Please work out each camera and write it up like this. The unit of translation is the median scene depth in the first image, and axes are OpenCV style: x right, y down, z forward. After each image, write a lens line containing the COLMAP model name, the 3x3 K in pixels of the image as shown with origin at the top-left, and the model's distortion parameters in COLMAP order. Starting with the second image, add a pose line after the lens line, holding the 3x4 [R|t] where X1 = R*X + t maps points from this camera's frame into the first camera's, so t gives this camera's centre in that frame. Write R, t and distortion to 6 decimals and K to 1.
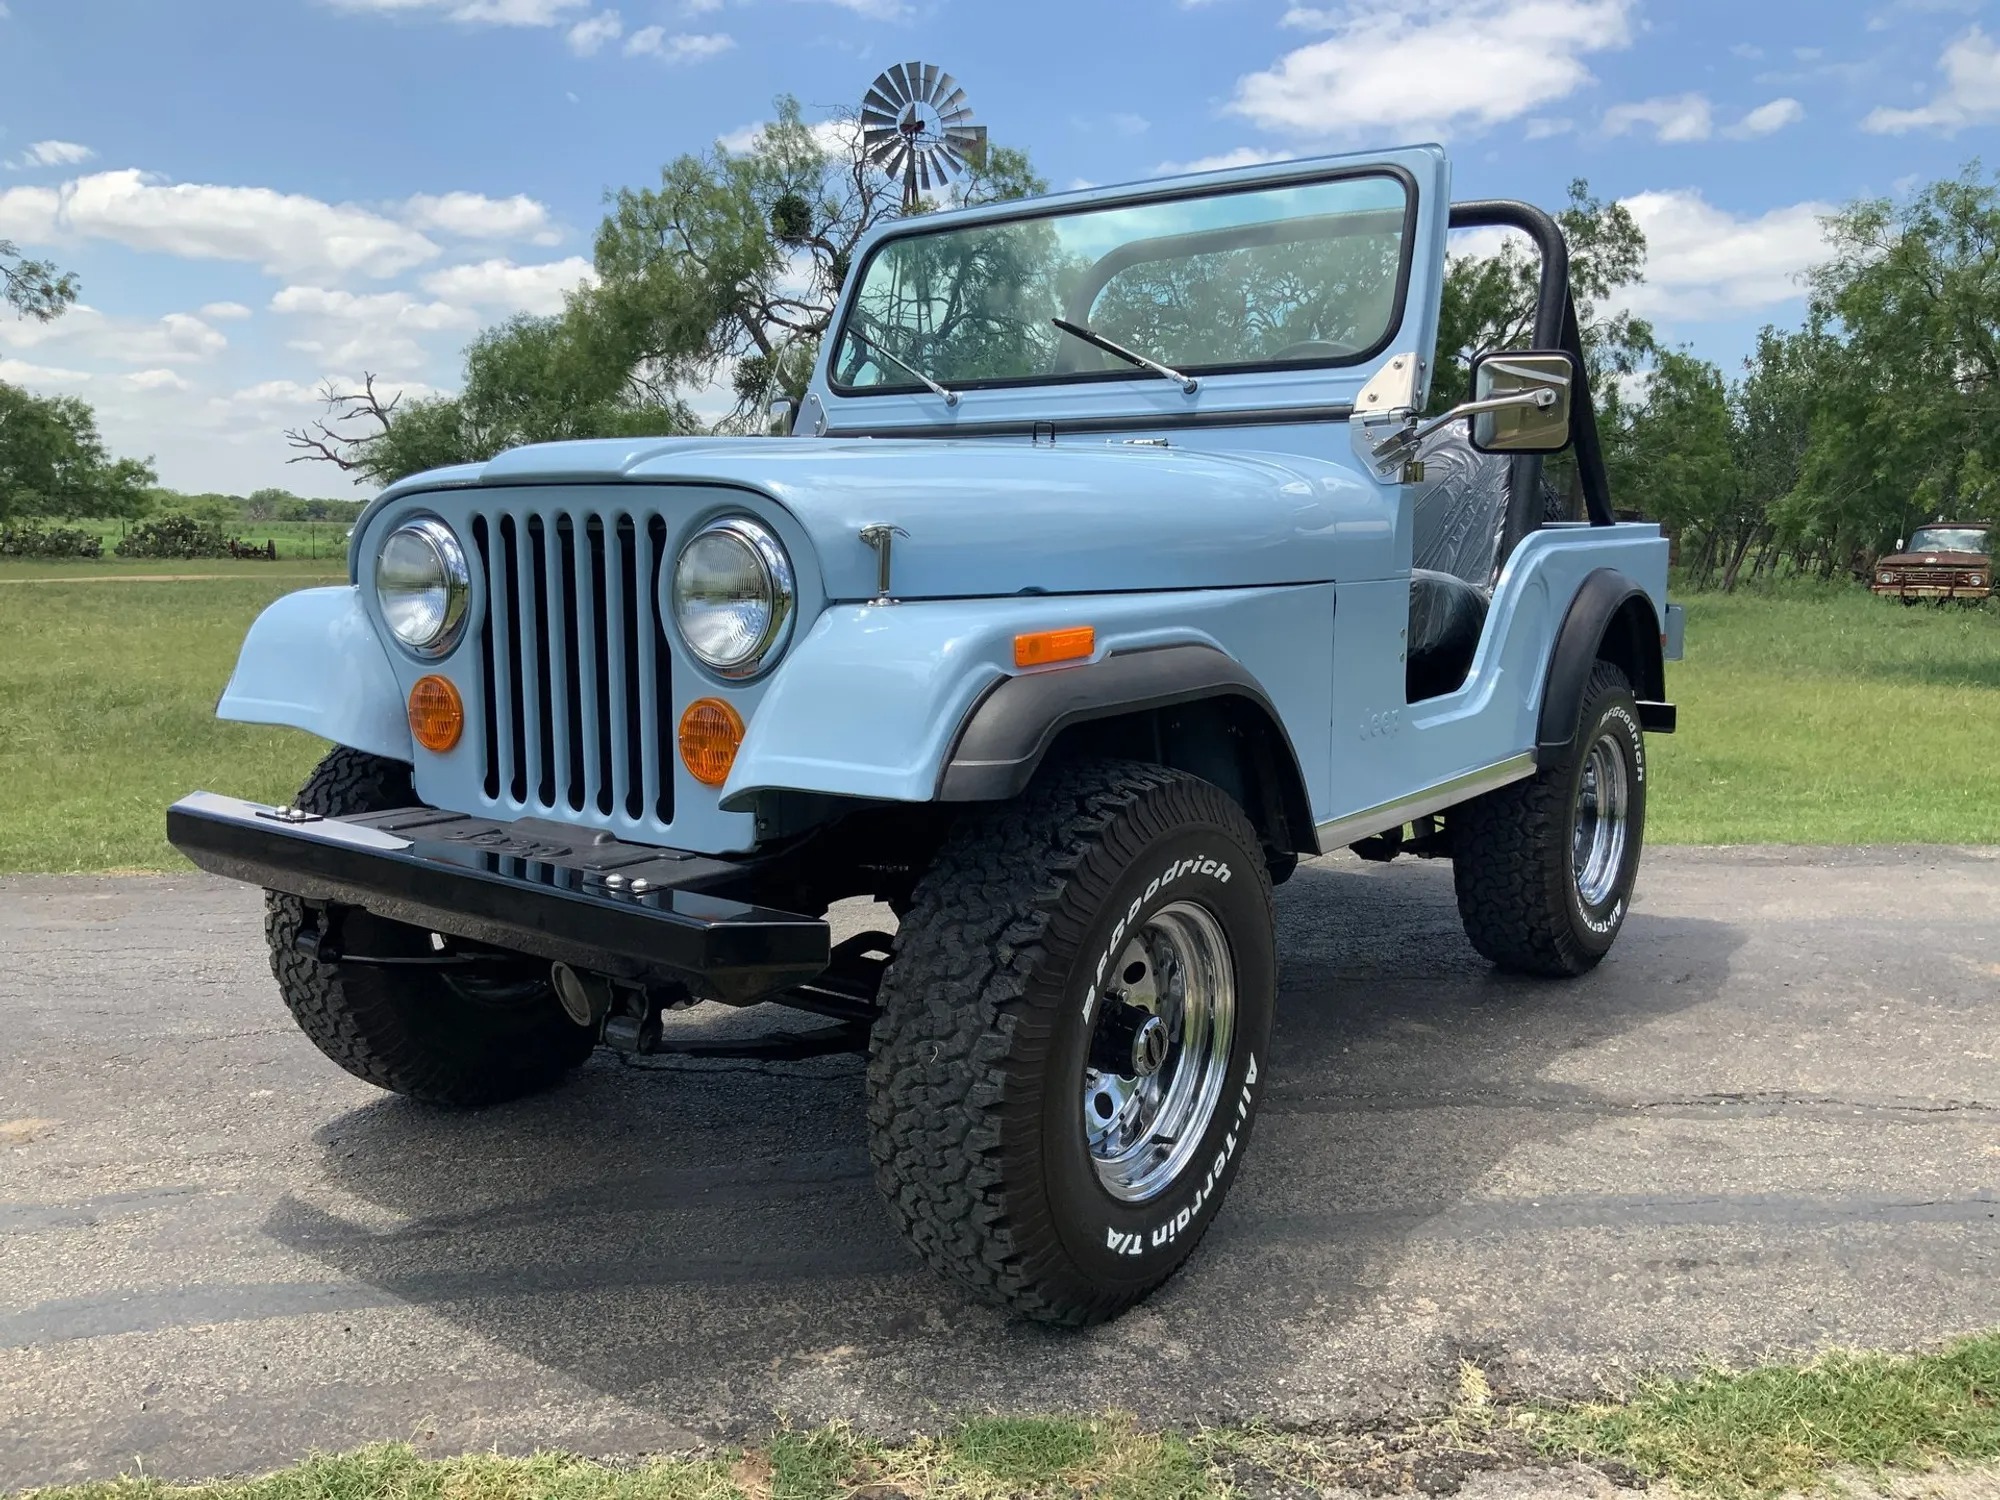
lens RADIAL K [[1645.3, 0, 1000.2], [0, 1645.3, 738.8], [0, 0, 1]] dist [0.048457, -0.095028]
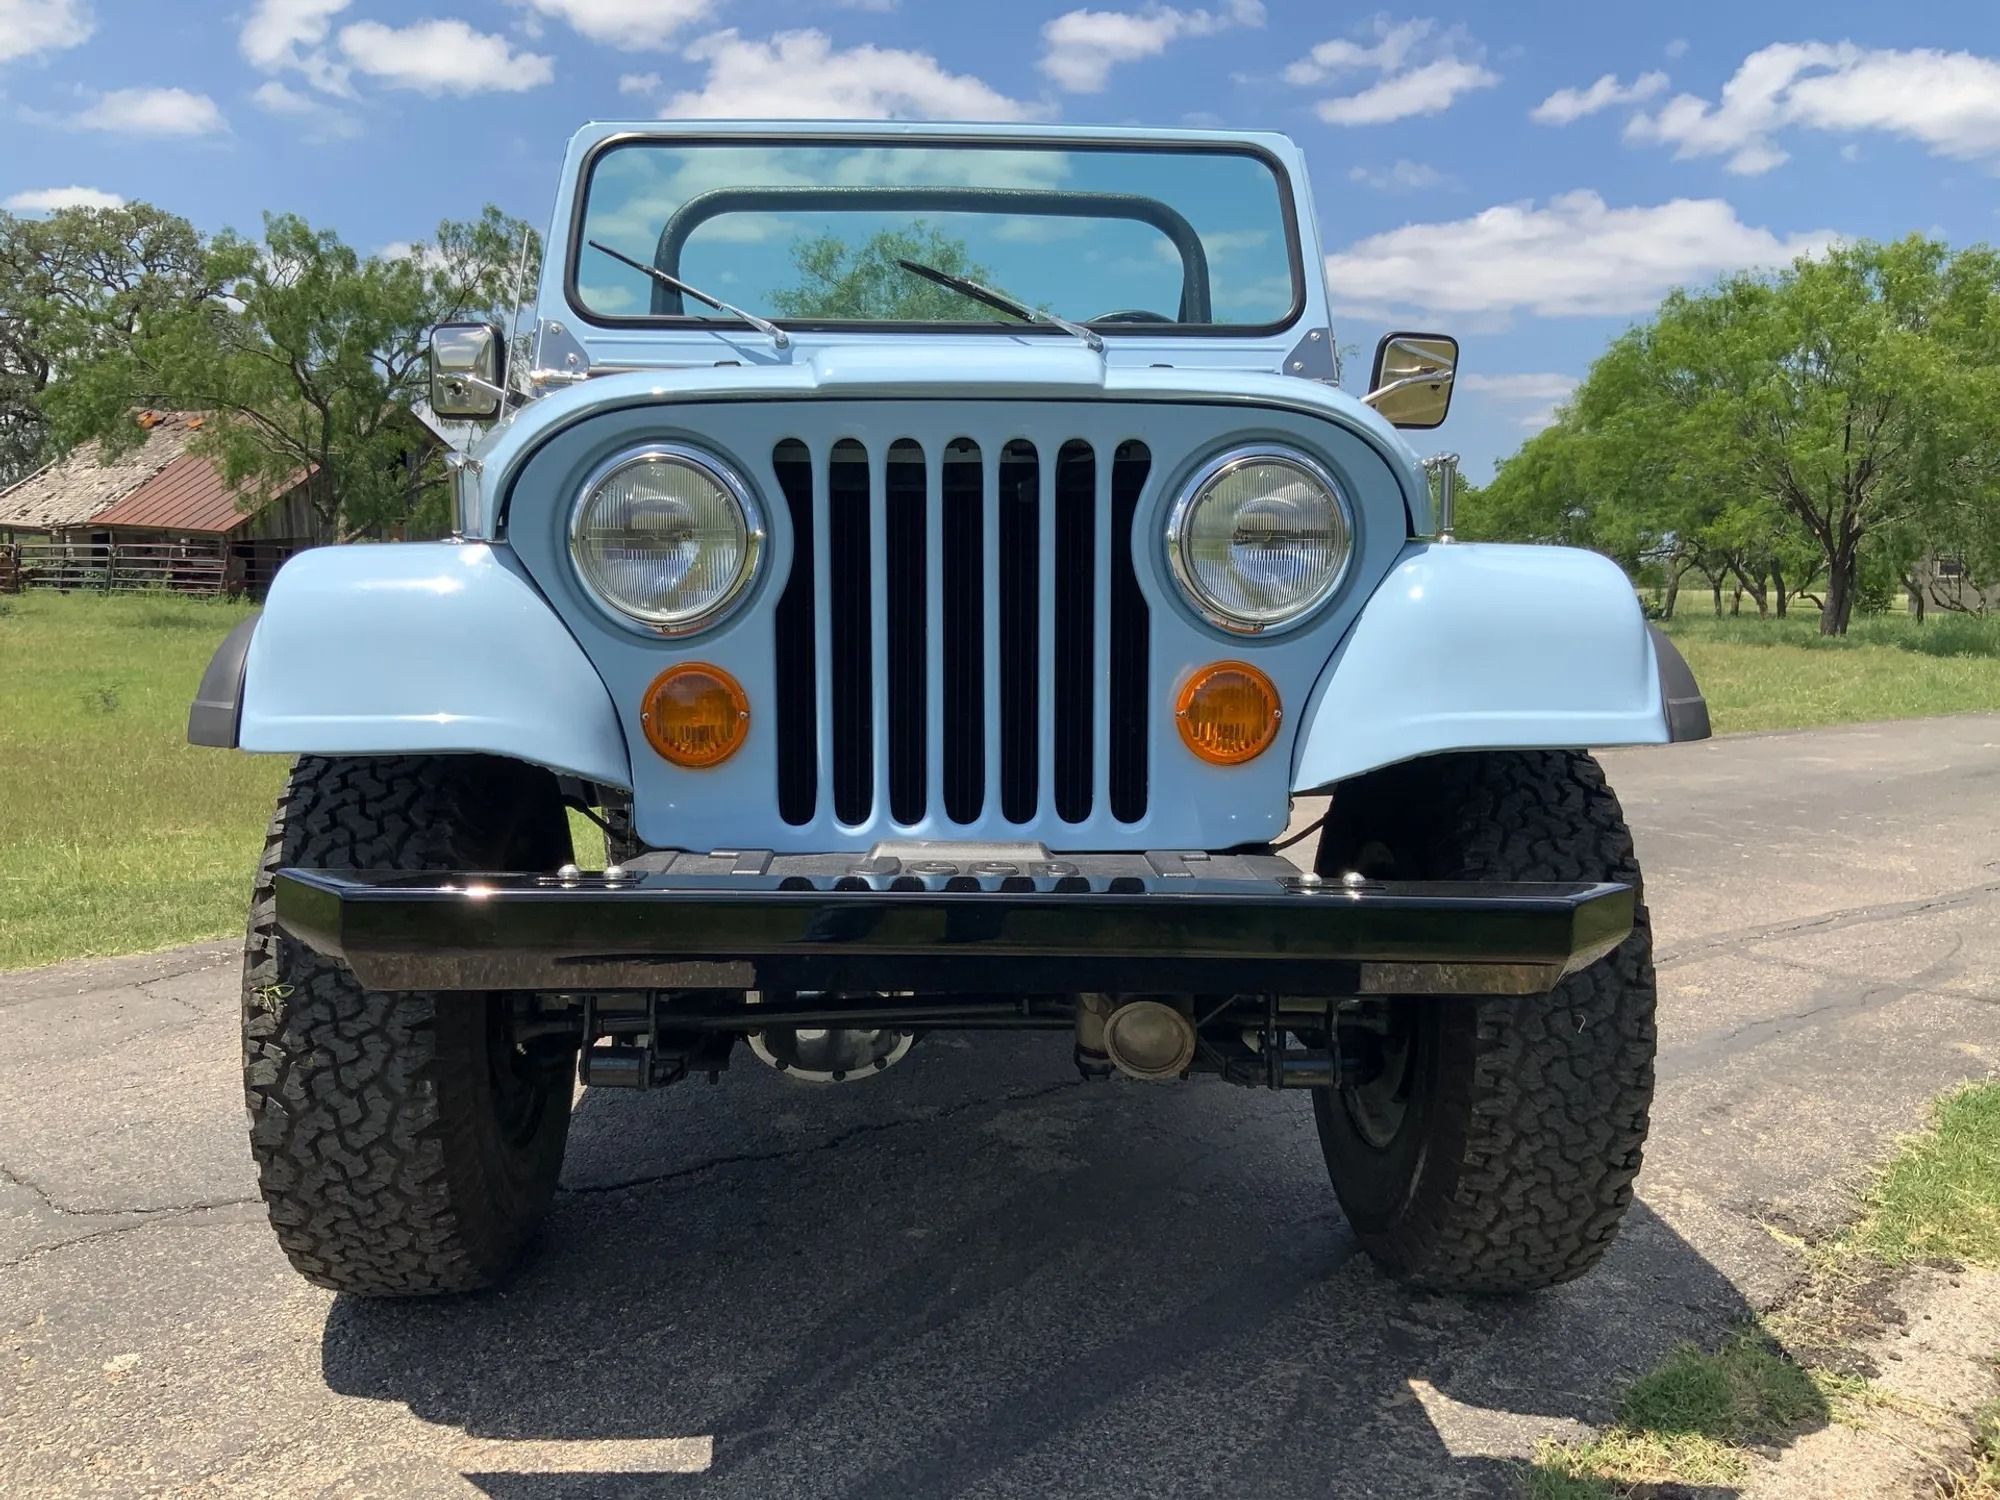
lens RADIAL K [[1659.5, 0, 975.4], [0, 1659.5, 742.3], [0, 0, 1]] dist [-0.014535, -0.001049]
pose [[0.787506, -0.073685, 0.611887, -0.713928], [0.077380, 0.996792, 0.020446, -0.011922], [-0.611430, 0.031247, 0.790681, 0.375957]]
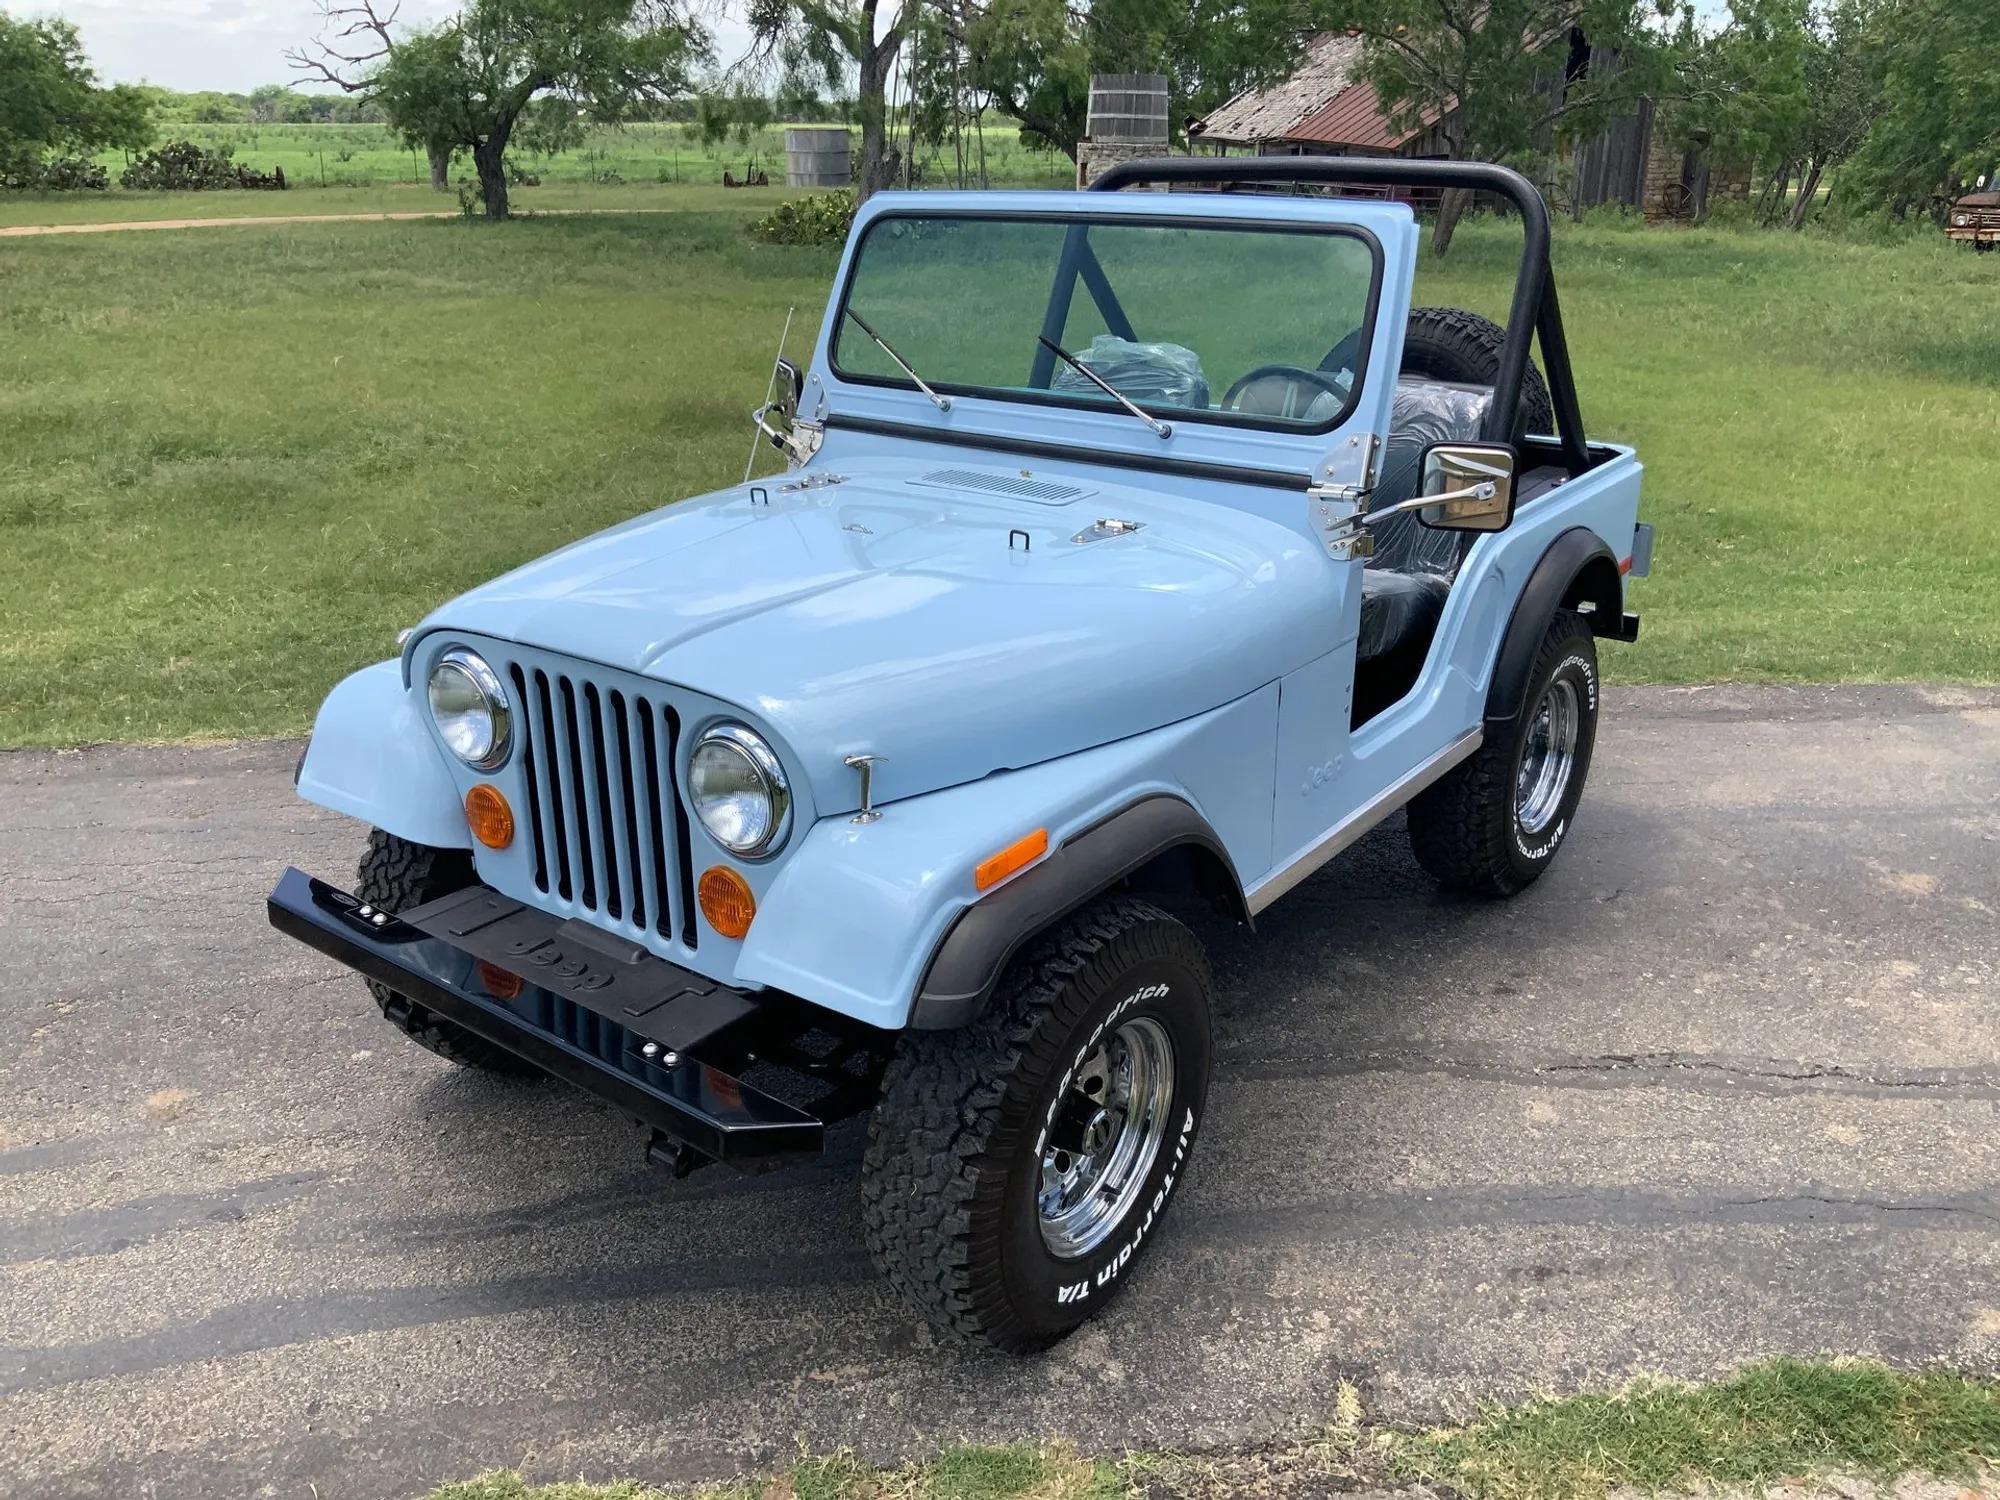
lens RADIAL K [[1639.1, 0, 999.3], [0, 1639.1, 739.8], [0, 0, 1]] dist [0.068815, -0.128389]
pose [[0.999732, 0.000014, -0.023162, 0.043070], [0.005245, 0.973891, 0.226954, -0.341538], [0.022560, -0.227014, 0.973630, -0.104523]]
